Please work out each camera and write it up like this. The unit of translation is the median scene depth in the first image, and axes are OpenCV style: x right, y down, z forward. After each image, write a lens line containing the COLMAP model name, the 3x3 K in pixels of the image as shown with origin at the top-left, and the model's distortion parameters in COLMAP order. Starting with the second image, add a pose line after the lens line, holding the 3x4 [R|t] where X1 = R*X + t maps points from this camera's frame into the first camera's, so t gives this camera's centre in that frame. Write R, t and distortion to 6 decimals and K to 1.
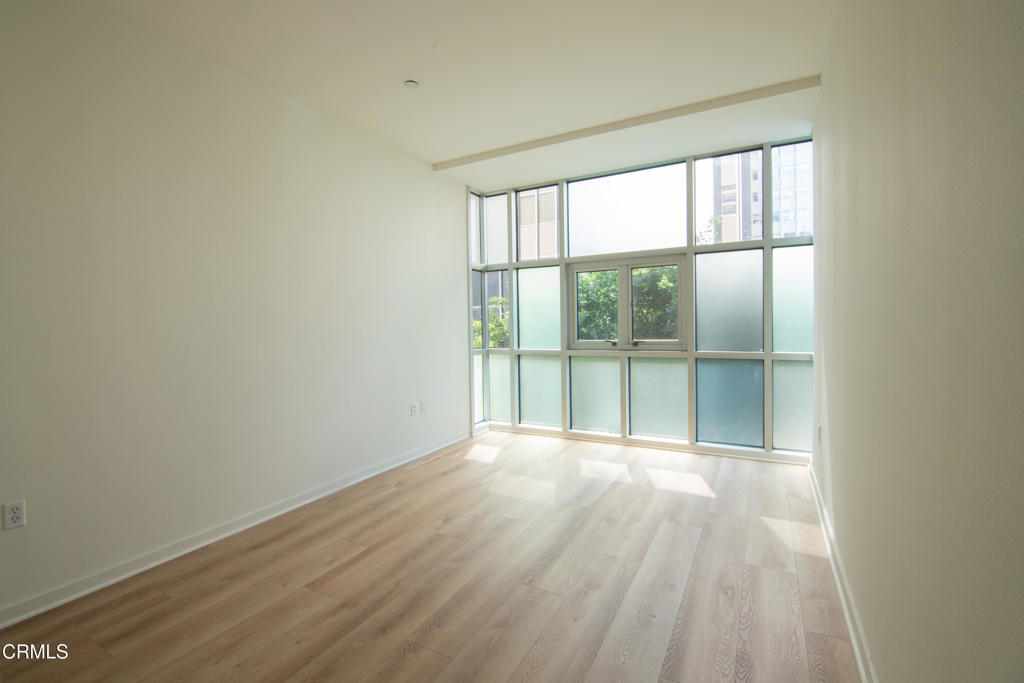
lens RADIAL K [[459.8, 0, 510.3], [0, 459.8, 331.8], [0, 0, 1]] dist [0.001211, -0.019879]
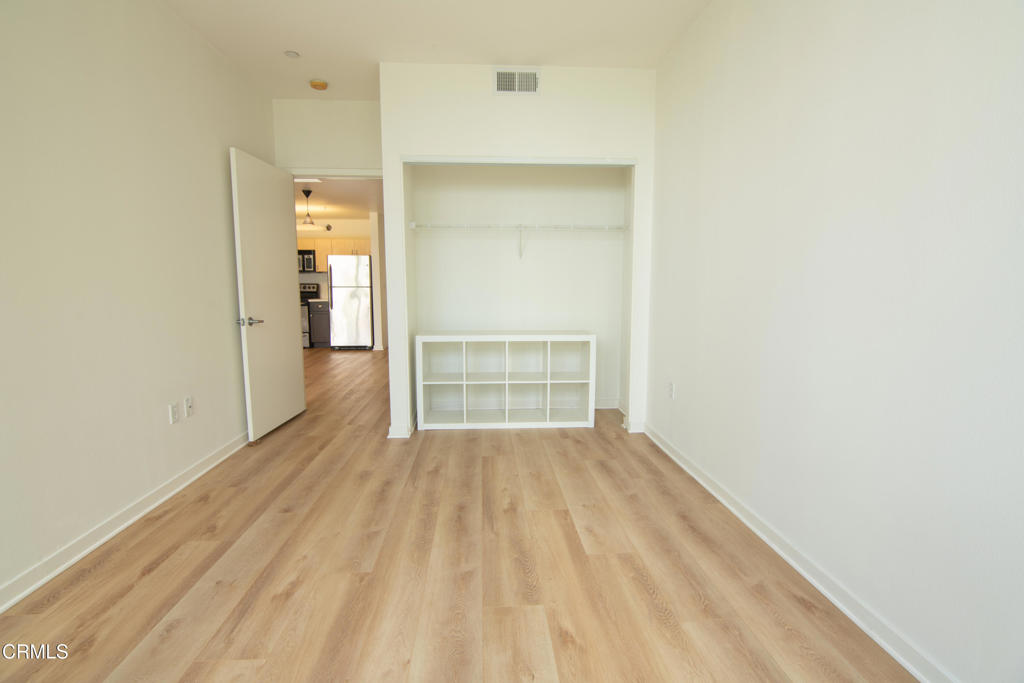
lens RADIAL K [[459.8, 0, 510.3], [0, 459.8, 331.8], [0, 0, 1]] dist [0.001211, -0.019879]
pose [[-0.842285, 0.077657, -0.533409, 0.114725], [0.004463, 0.990539, 0.137161, -0.013407], [0.539014, 0.113149, -0.834663, 0.896505]]
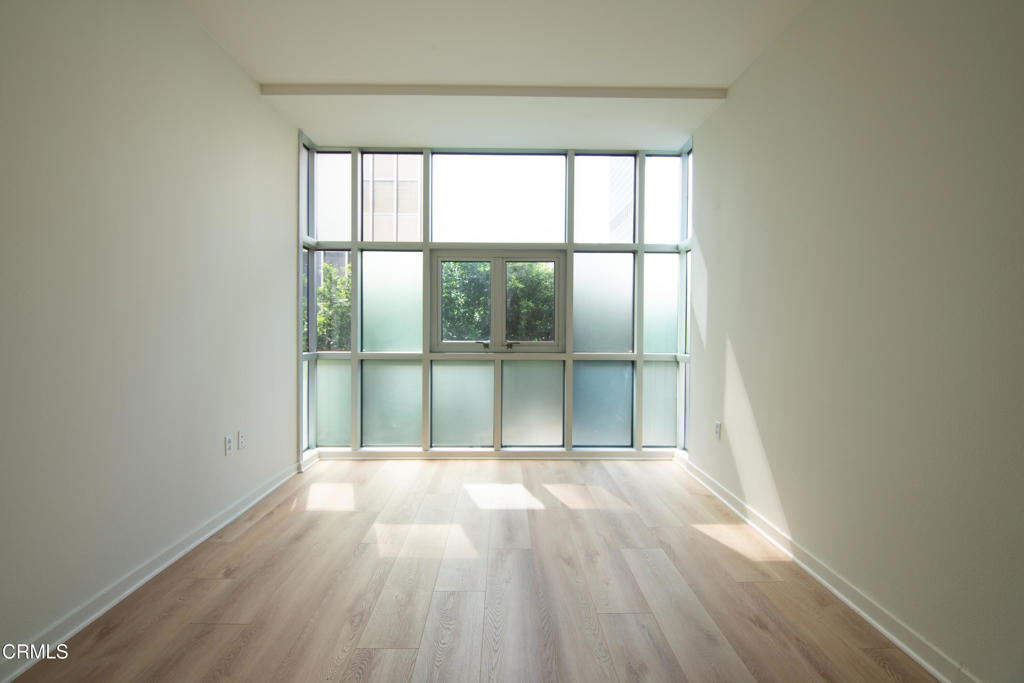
lens RADIAL K [[459.8, 0, 510.3], [0, 459.8, 331.8], [0, 0, 1]] dist [0.001211, -0.019879]
pose [[0.866262, 0.015903, 0.499337, -0.180455], [-0.011425, 0.999862, -0.012024, 0.010413], [-0.499460, 0.004711, 0.866324, 0.222823]]
